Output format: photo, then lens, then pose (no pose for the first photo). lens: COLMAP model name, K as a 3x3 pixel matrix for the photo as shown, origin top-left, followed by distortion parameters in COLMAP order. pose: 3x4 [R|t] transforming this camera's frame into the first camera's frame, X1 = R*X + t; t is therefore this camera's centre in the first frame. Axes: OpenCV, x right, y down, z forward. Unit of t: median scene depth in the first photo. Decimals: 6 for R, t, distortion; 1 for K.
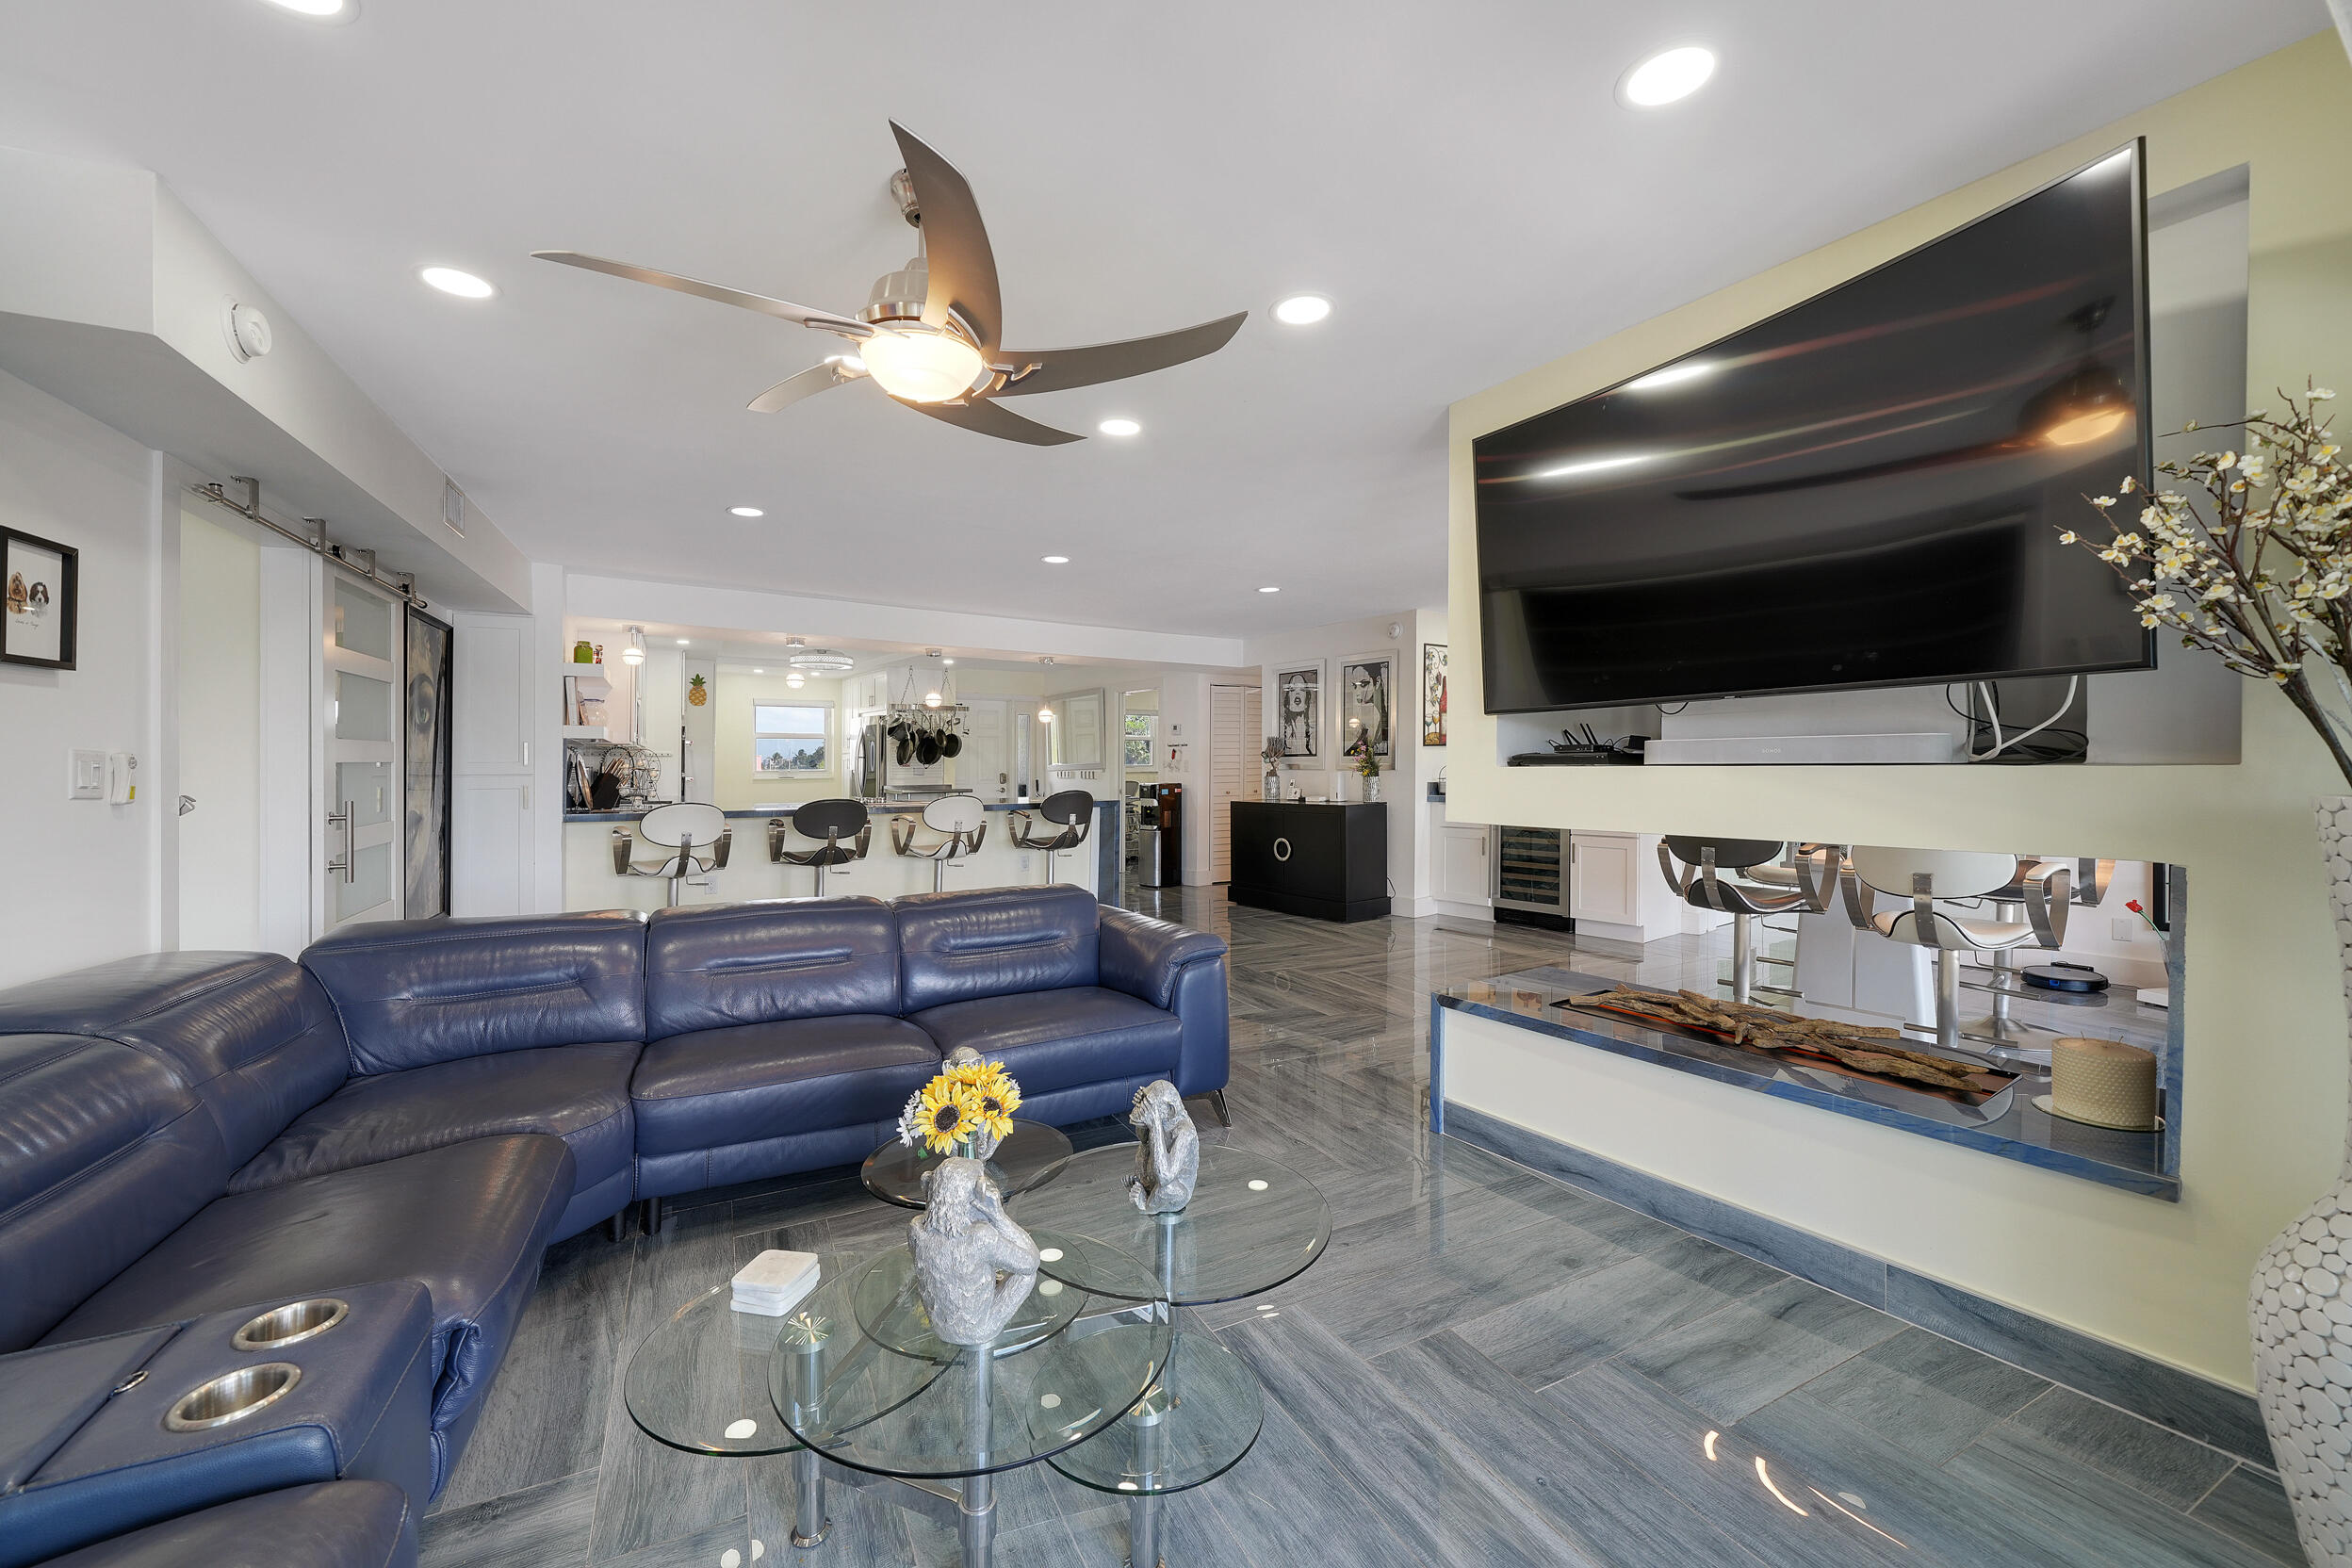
lens RADIAL K [[913.0, 0, 1086.2], [0, 913.0, 803.1], [0, 0, 1]] dist [-0.001124, -0.000036]
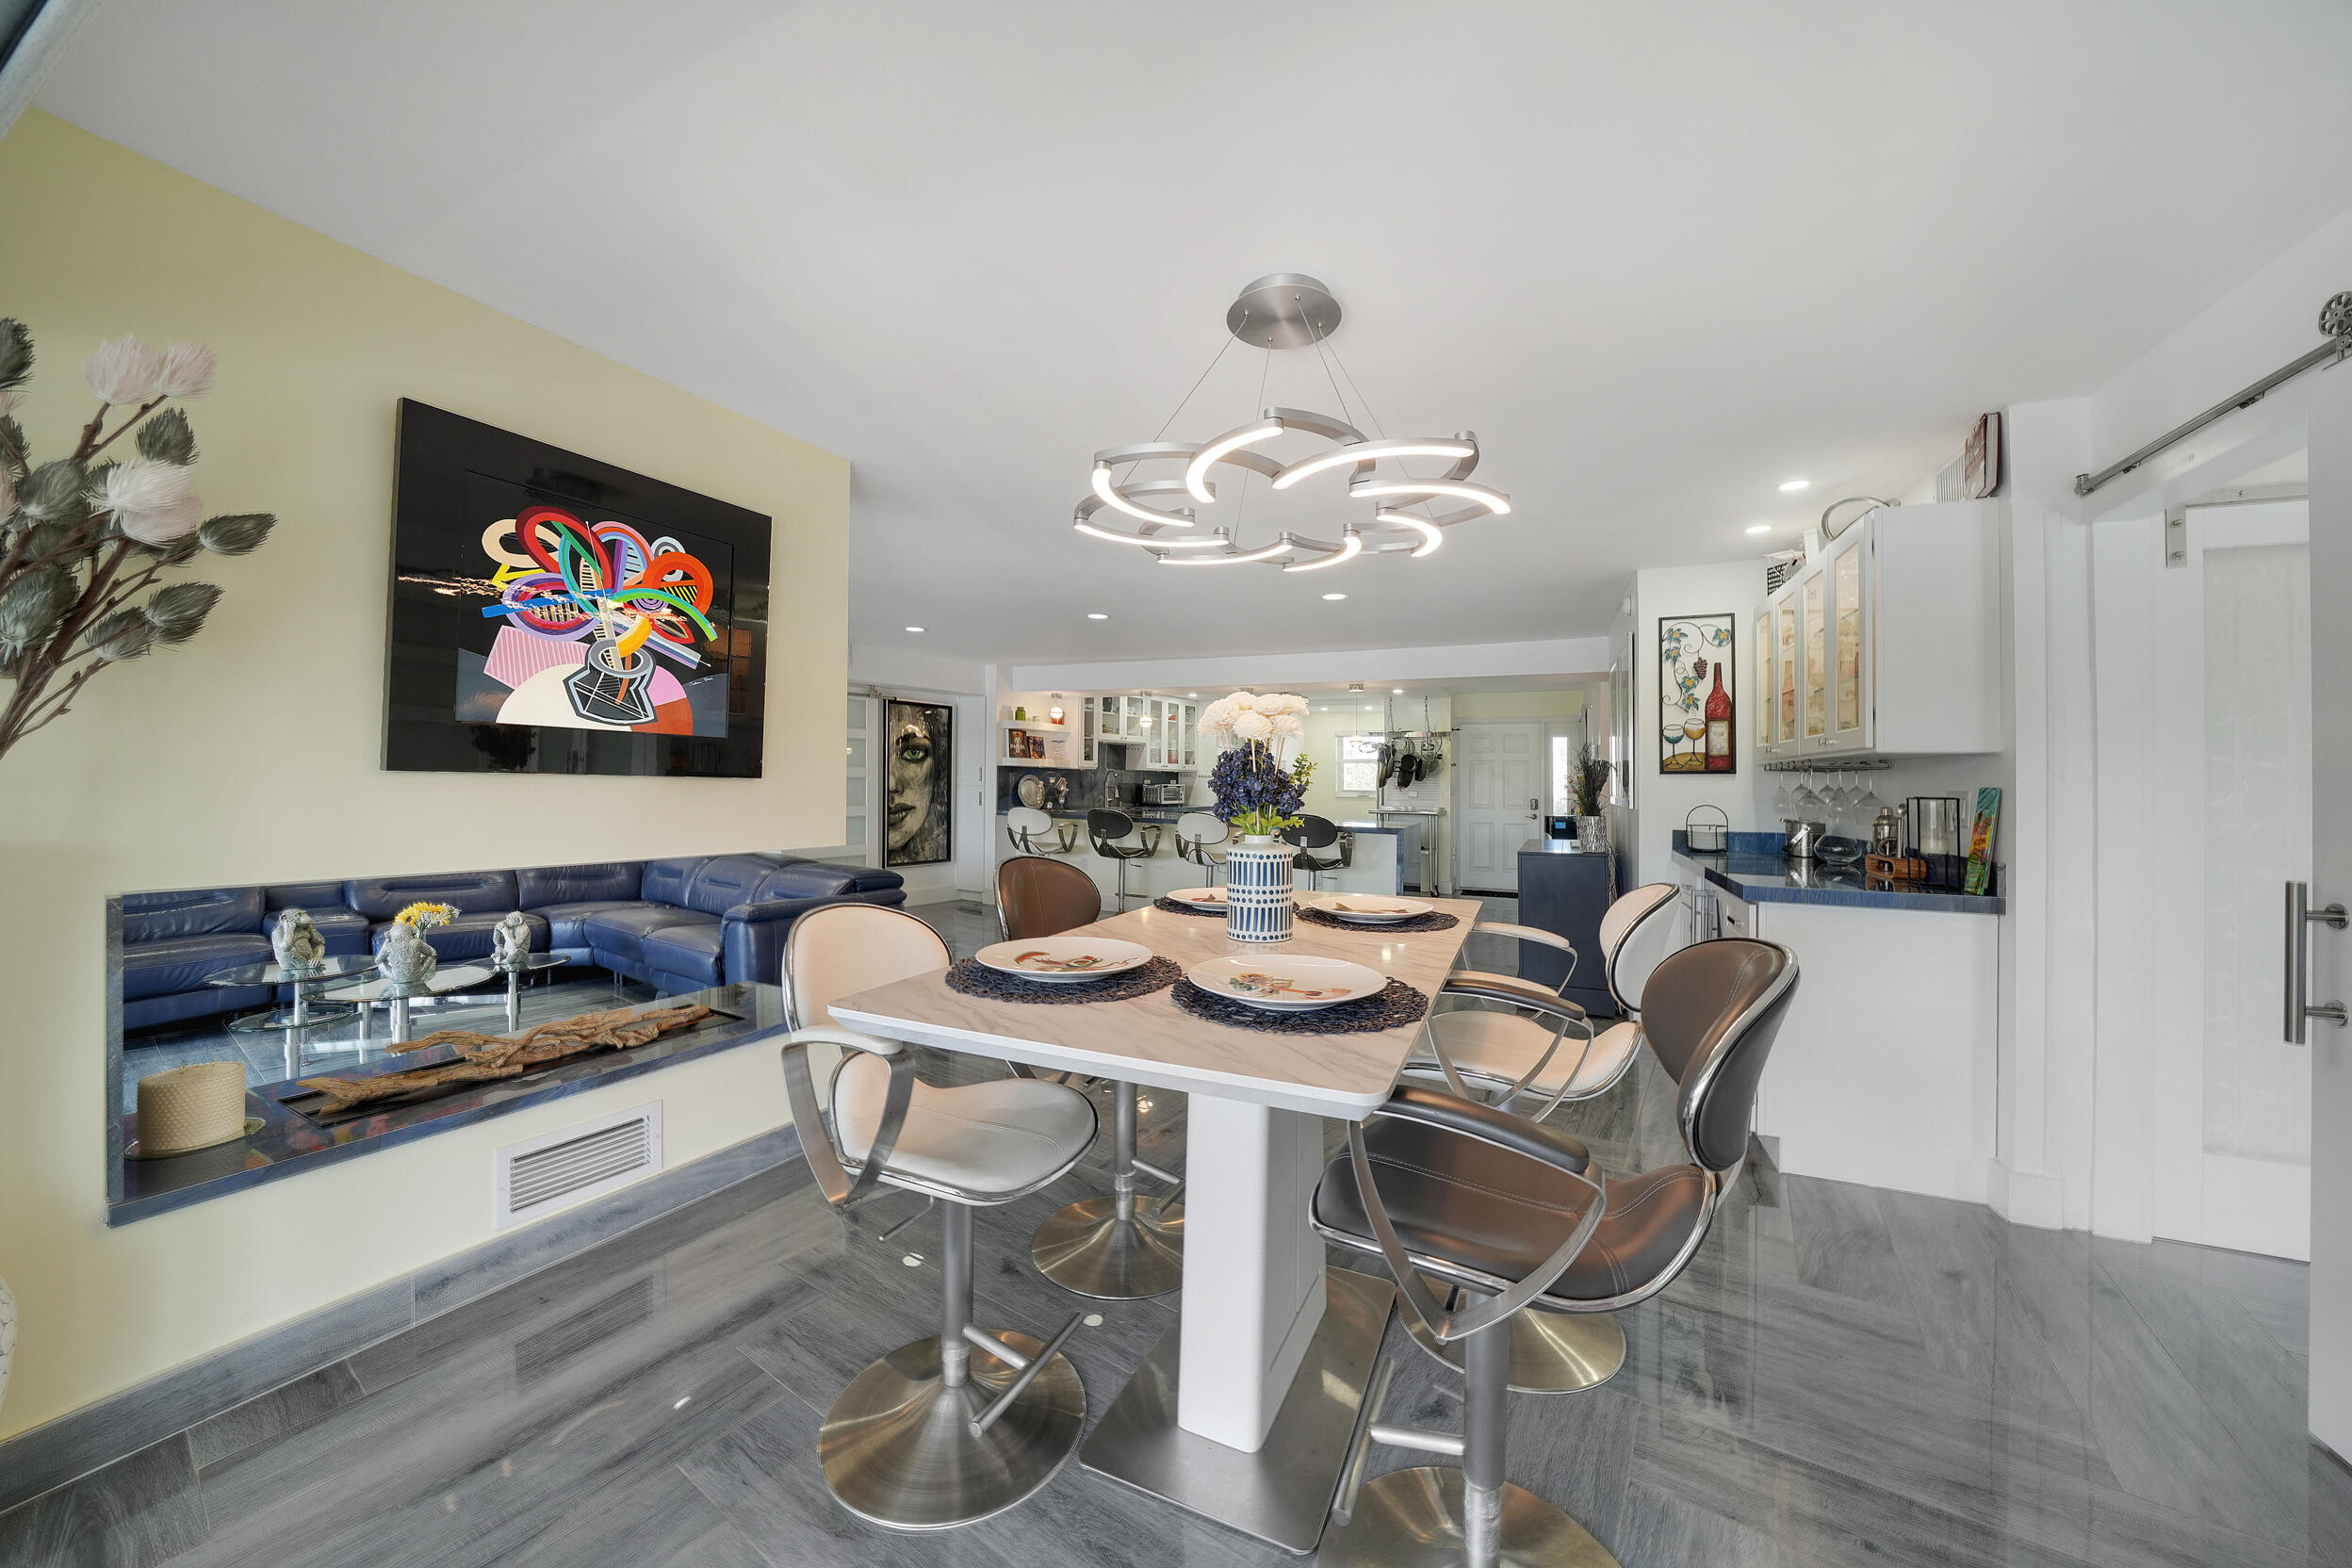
lens RADIAL K [[811.2, 0, 1169.9], [0, 811.2, 790.1], [0, 0, 1]] dist [-0.024283, 0.000012]
pose [[0.549723, 0.025880, -0.834946, 0.613332], [-0.053159, 0.998578, -0.004048, -0.027922], [0.833654, 0.046610, 0.550317, 0.365496]]
